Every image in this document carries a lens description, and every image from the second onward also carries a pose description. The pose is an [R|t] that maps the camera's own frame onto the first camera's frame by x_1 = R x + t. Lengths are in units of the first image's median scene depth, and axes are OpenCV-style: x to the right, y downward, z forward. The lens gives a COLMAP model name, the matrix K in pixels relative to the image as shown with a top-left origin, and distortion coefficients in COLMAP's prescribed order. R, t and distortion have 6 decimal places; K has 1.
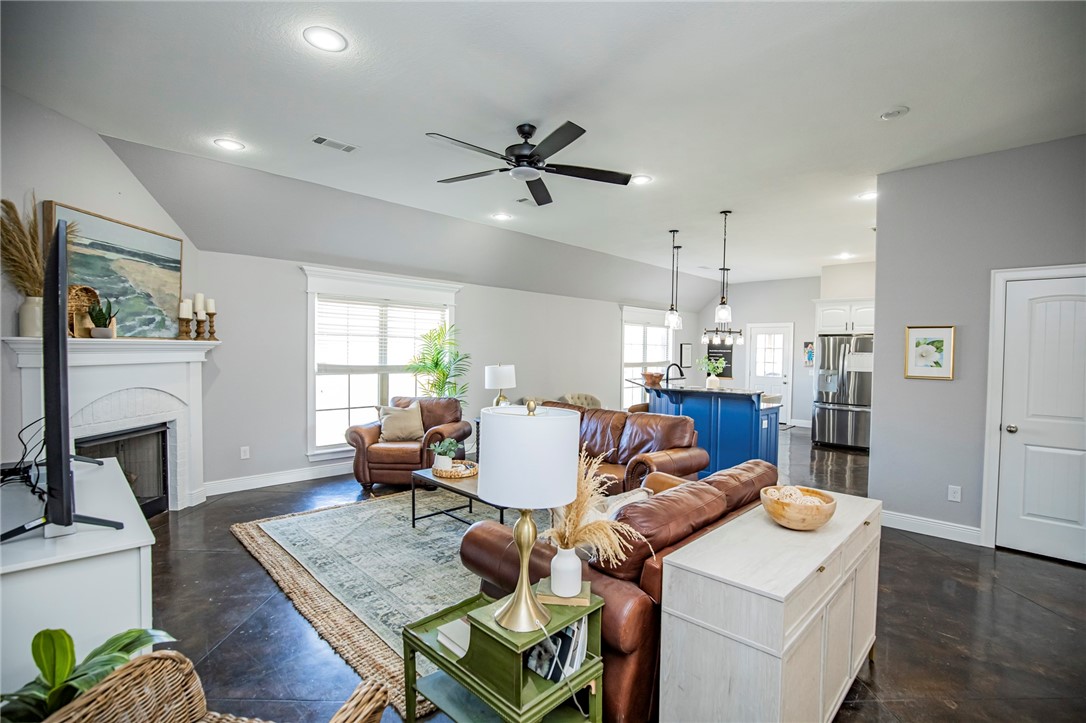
lens RADIAL K [[505.0, 0, 542.8], [0, 505.0, 366.4], [0, 0, 1]] dist [-0.032655, 0.005569]
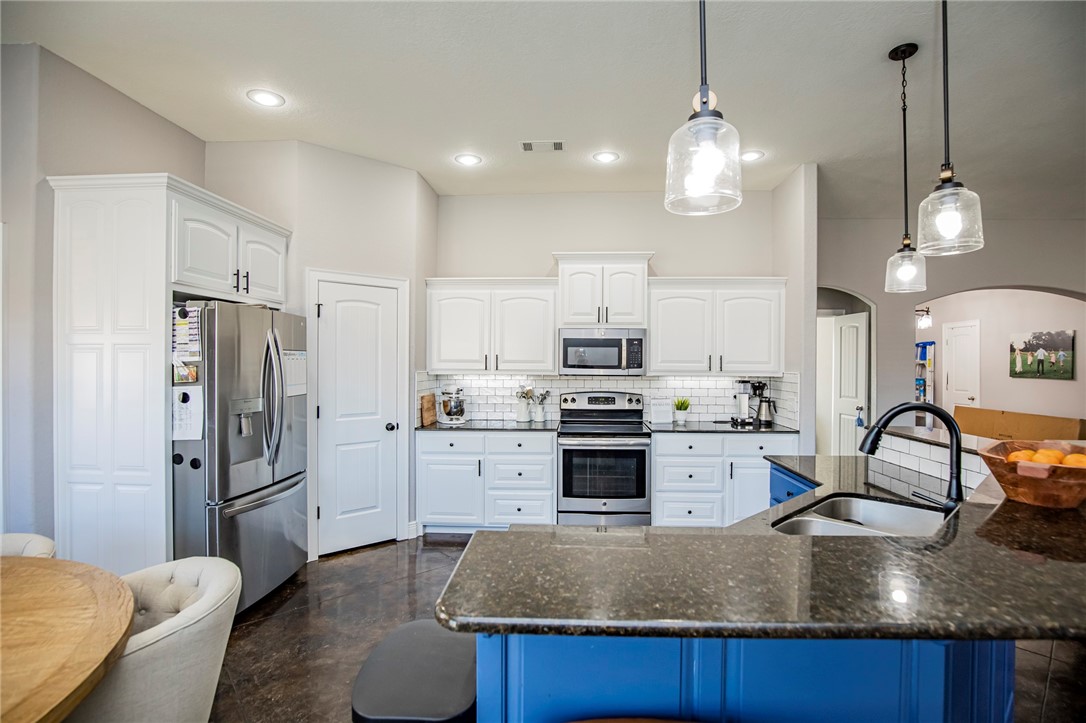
lens RADIAL K [[505.0, 0, 548.9], [0, 505.0, 364.6], [0, 0, 1]] dist [-0.032655, 0.005569]
pose [[-0.665635, -0.022271, 0.745945, 0.291283], [0.008451, 0.999266, 0.037376, -0.050030], [-0.746230, 0.031182, -0.664958, 1.855961]]
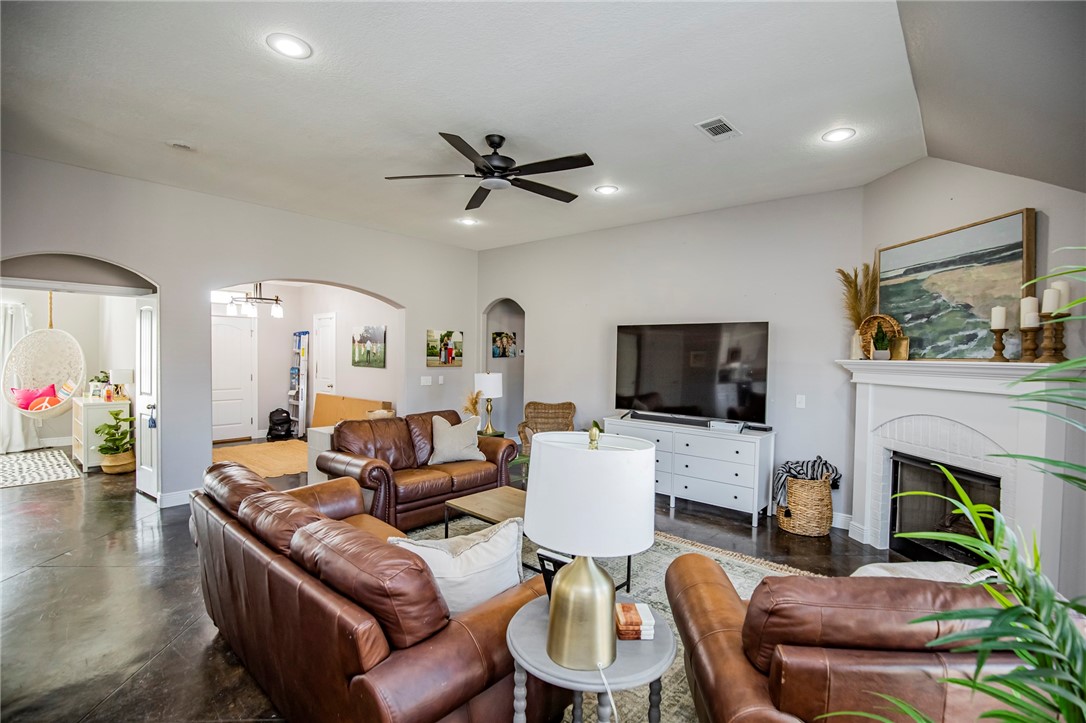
lens RADIAL K [[505.0, 0, 554.0], [0, 505.0, 367.8], [0, 0, 1]] dist [-0.032655, 0.005569]
pose [[-0.995855, -0.029412, -0.086066, -0.058389], [-0.034517, 0.997694, 0.058434, -0.060277], [0.084149, 0.061163, -0.994574, 1.550433]]
